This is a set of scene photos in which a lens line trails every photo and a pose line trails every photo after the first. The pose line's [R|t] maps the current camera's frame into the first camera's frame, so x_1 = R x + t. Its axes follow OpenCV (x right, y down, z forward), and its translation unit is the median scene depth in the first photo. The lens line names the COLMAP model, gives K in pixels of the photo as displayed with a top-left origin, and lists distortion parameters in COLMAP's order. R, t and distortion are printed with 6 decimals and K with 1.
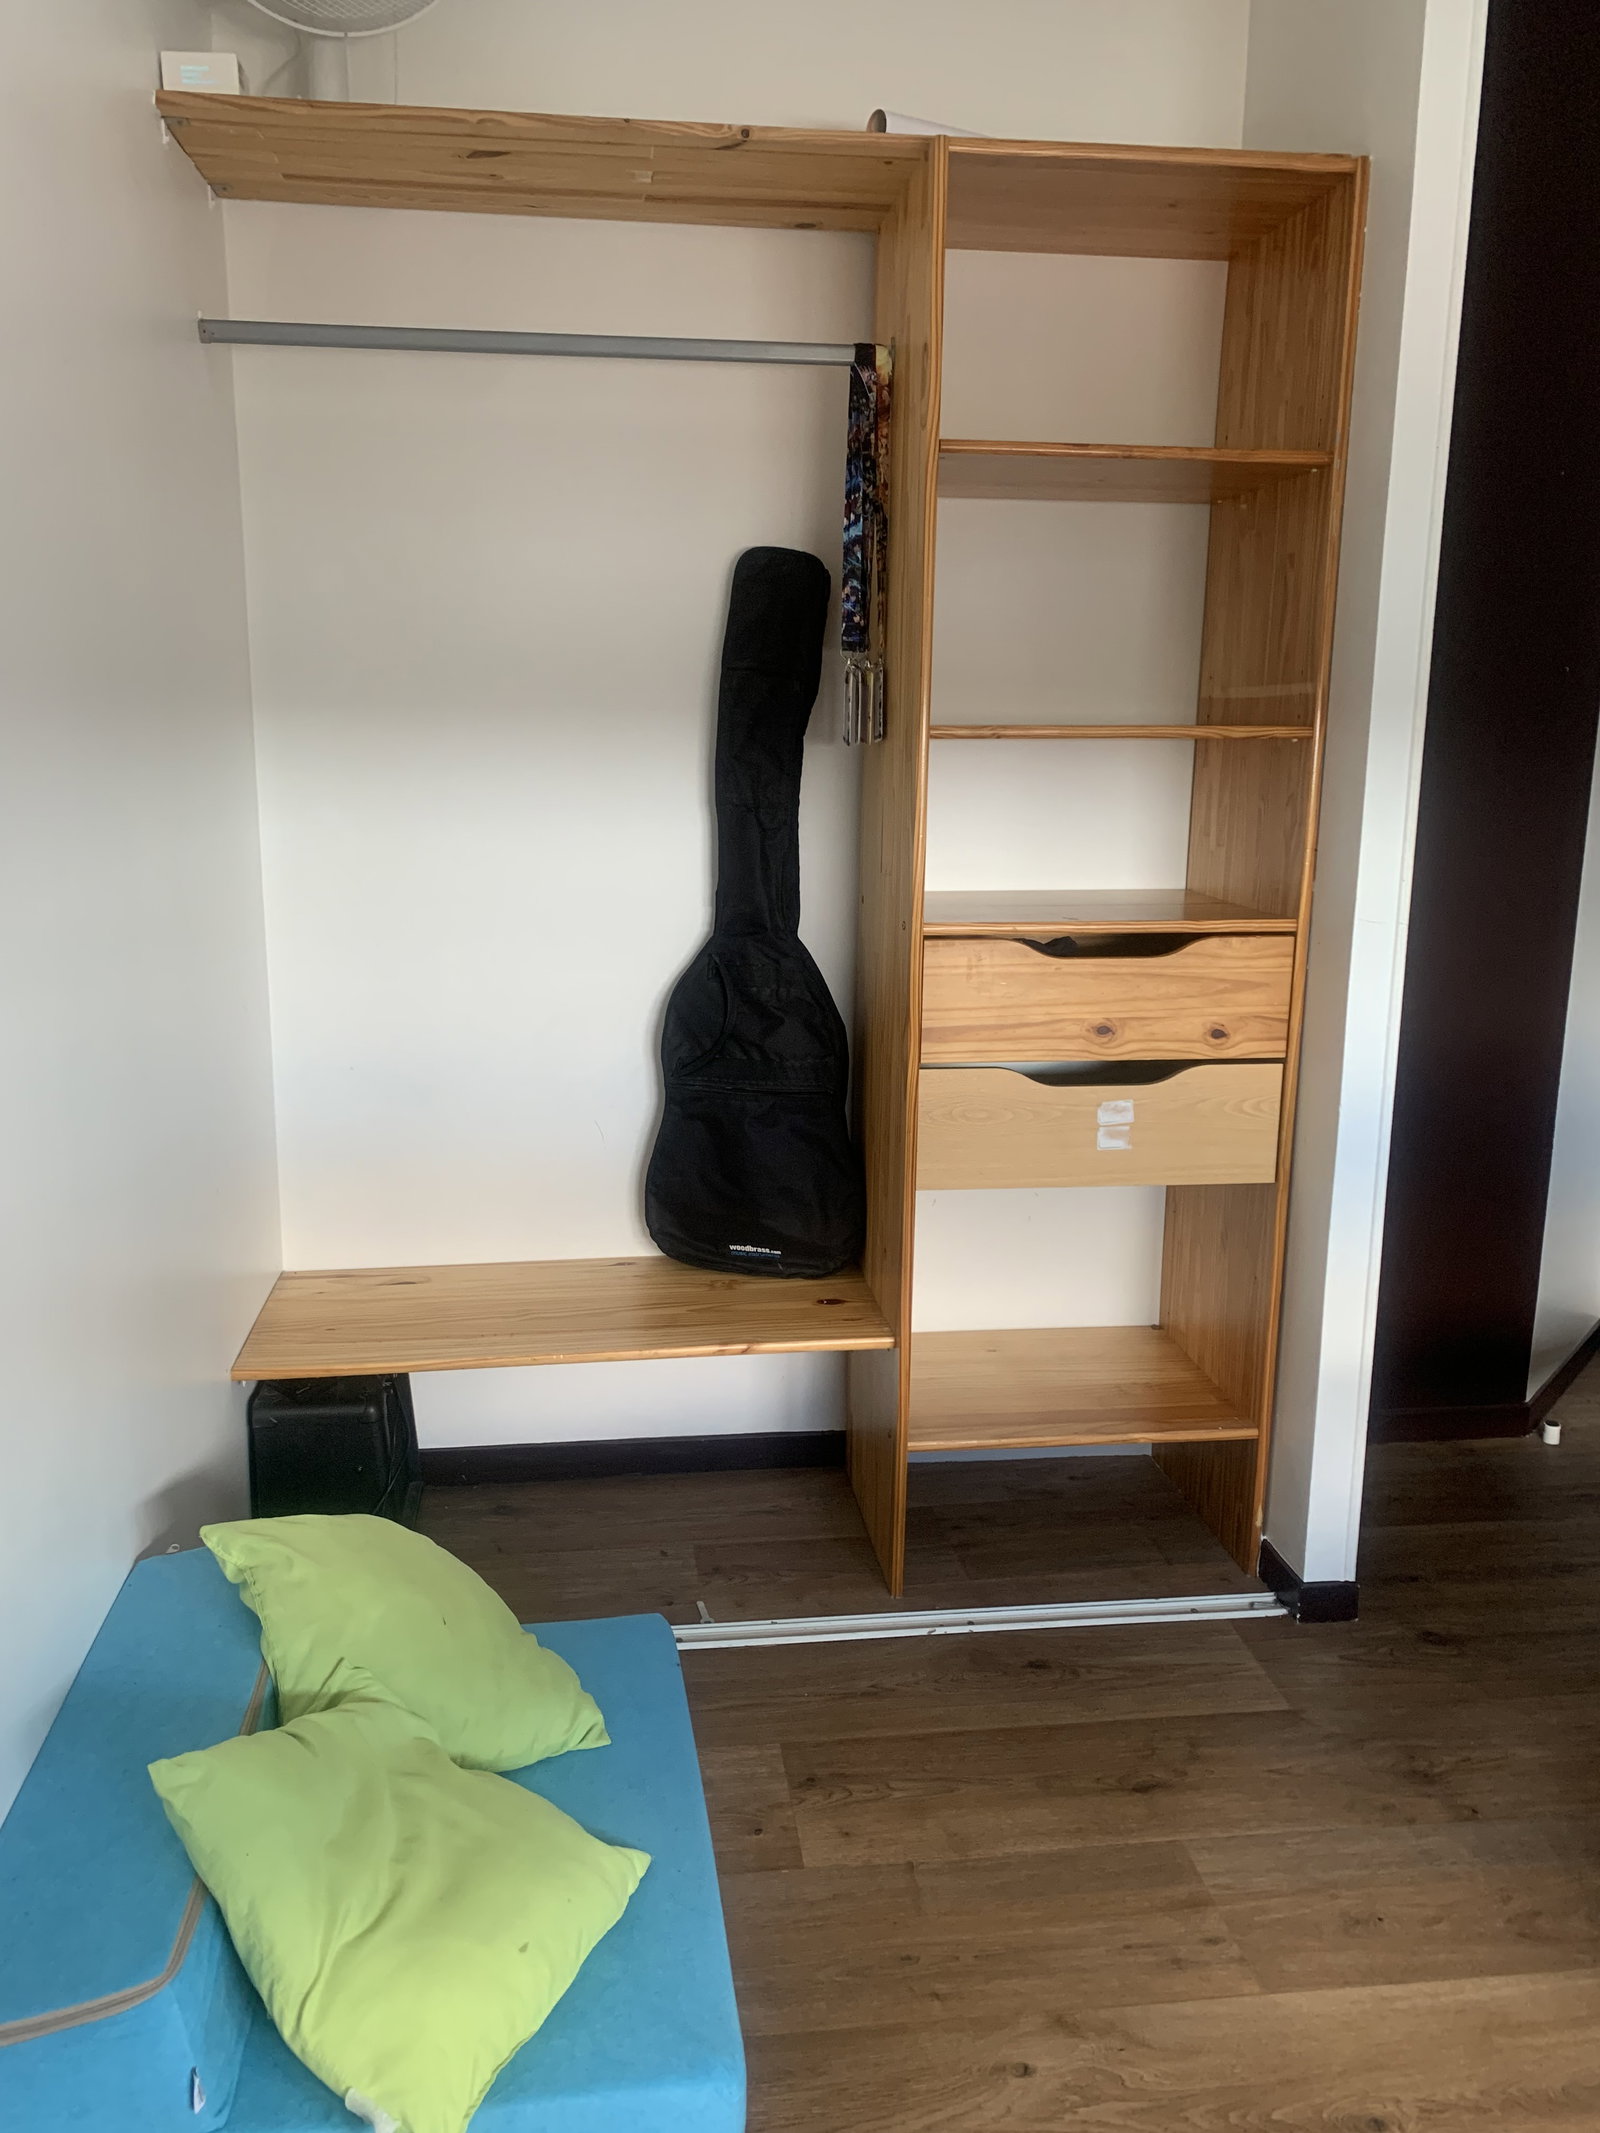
lens RADIAL K [[1624.3, 0, 786.1], [0, 1624.3, 1054.8], [0, 0, 1]] dist [0.011799, -0.006747]
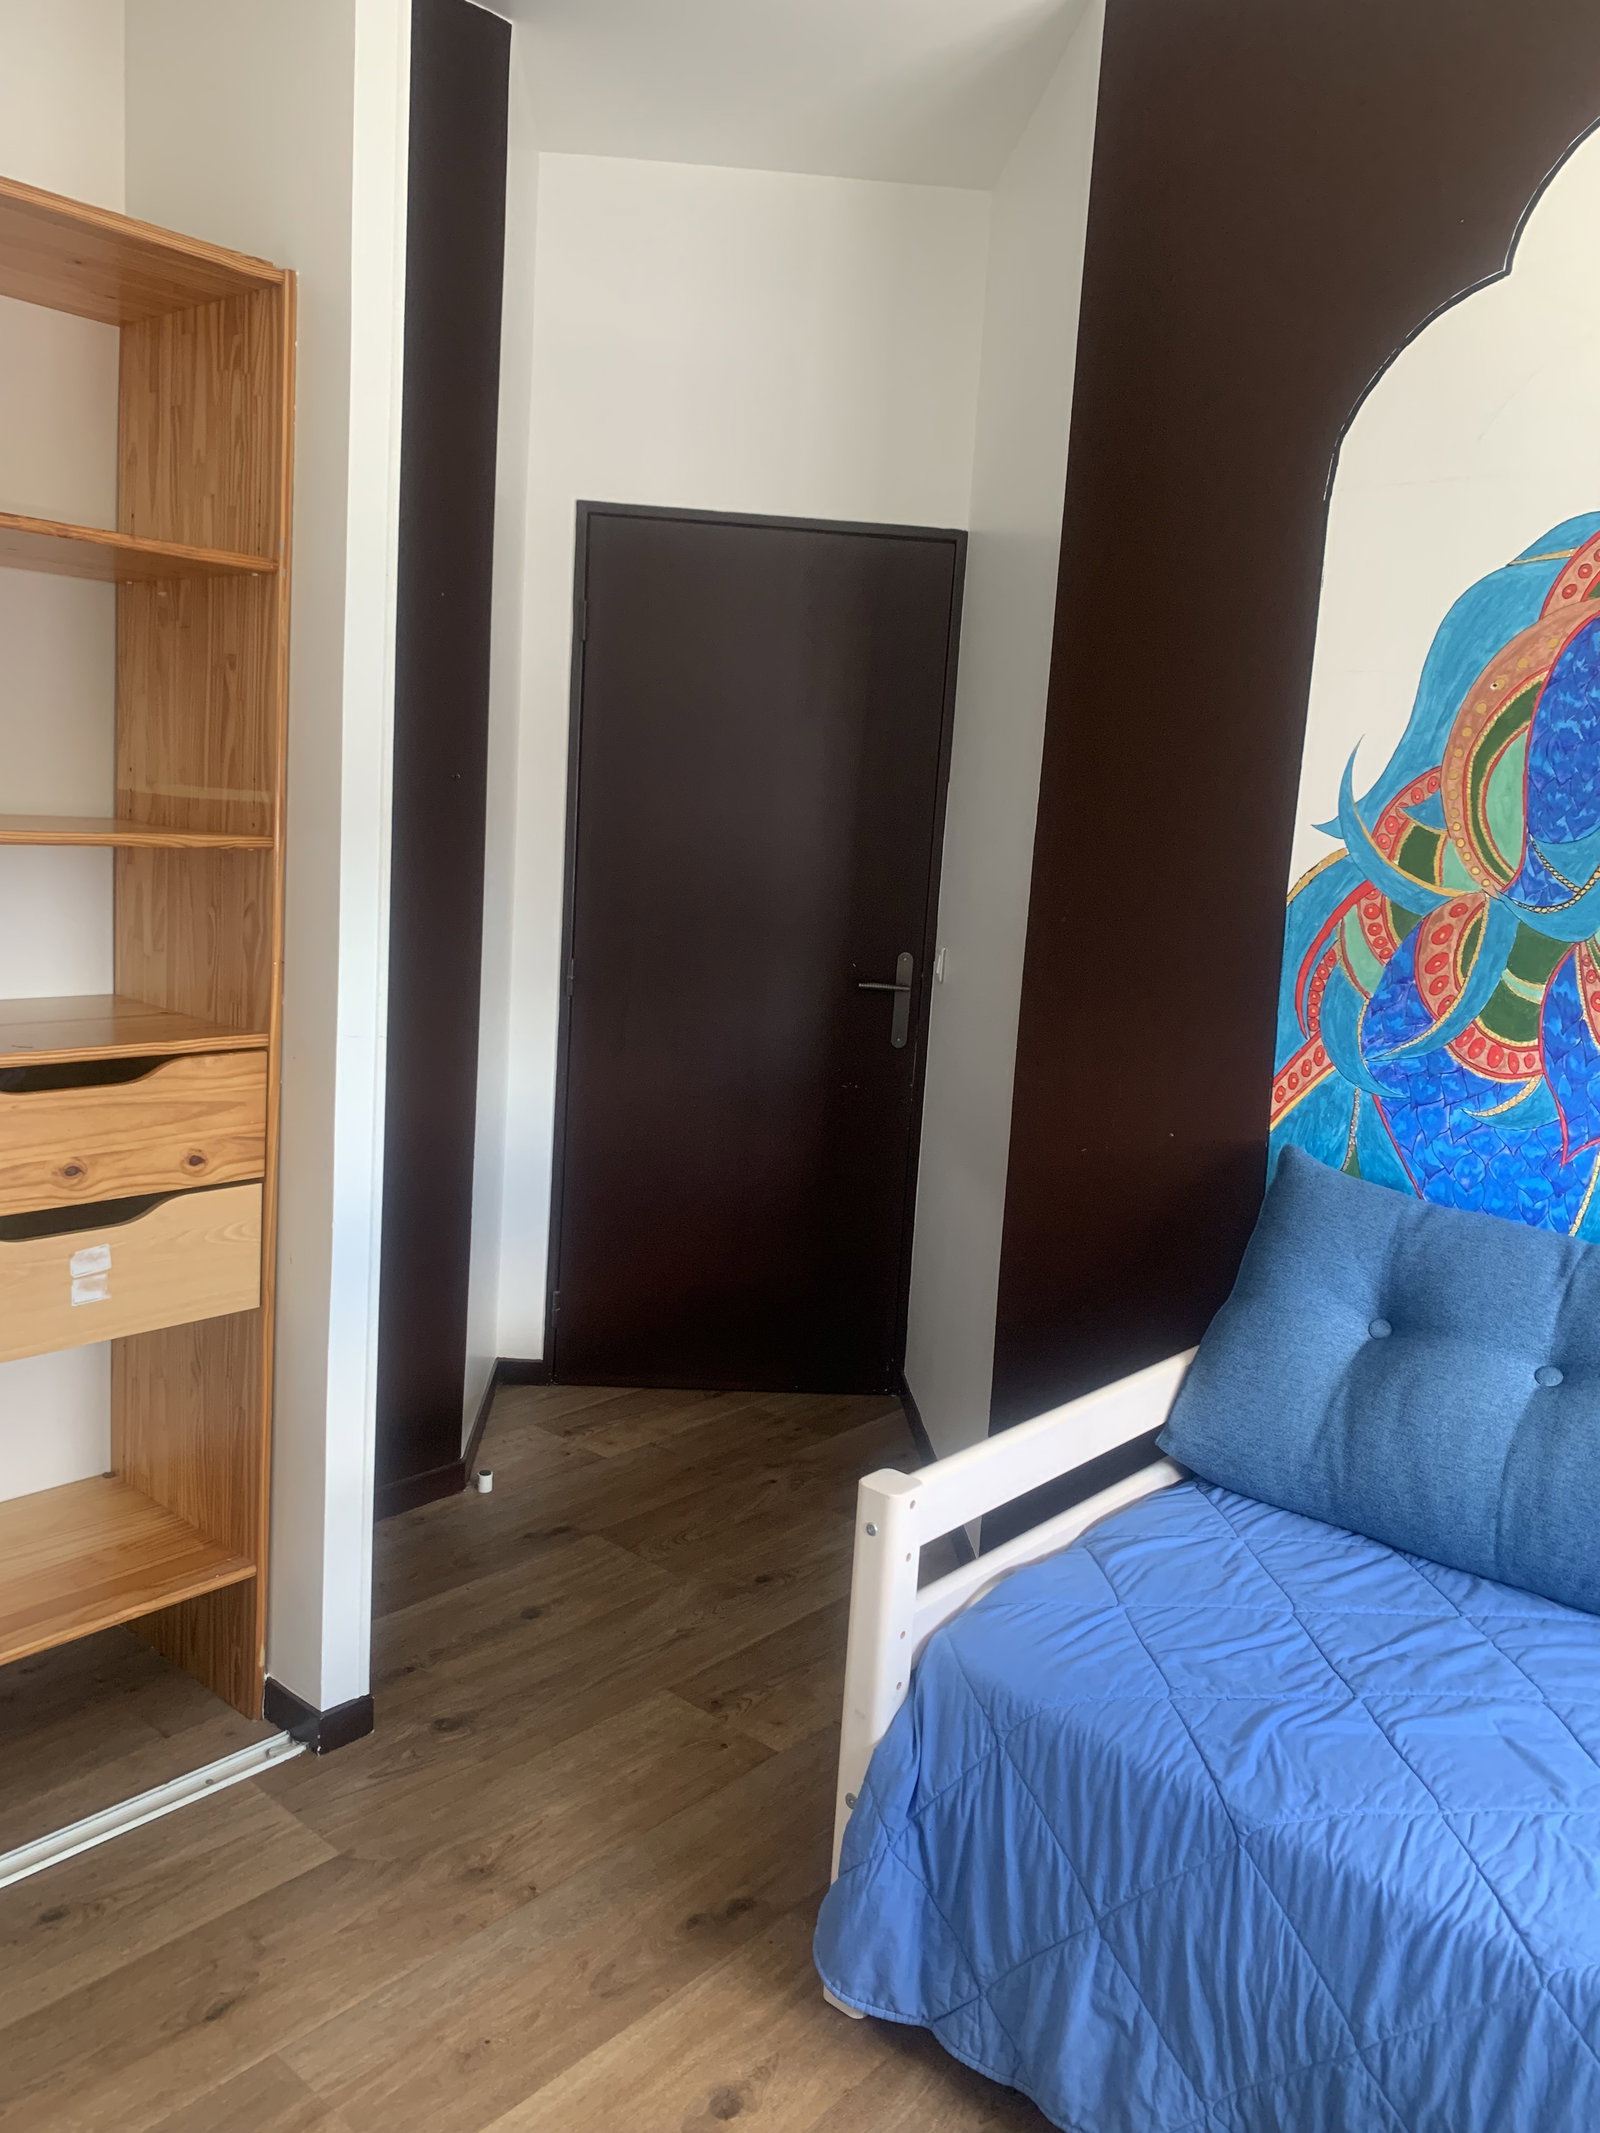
lens RADIAL K [[1614.5, 0, 815.9], [0, 1614.5, 1059.6], [0, 0, 1]] dist [0.004964, -0.003326]
pose [[0.741124, -0.061019, 0.668590, -0.086542], [0.076261, 0.997067, 0.006463, -0.049217], [-0.667023, 0.046198, 0.743603, 0.070462]]
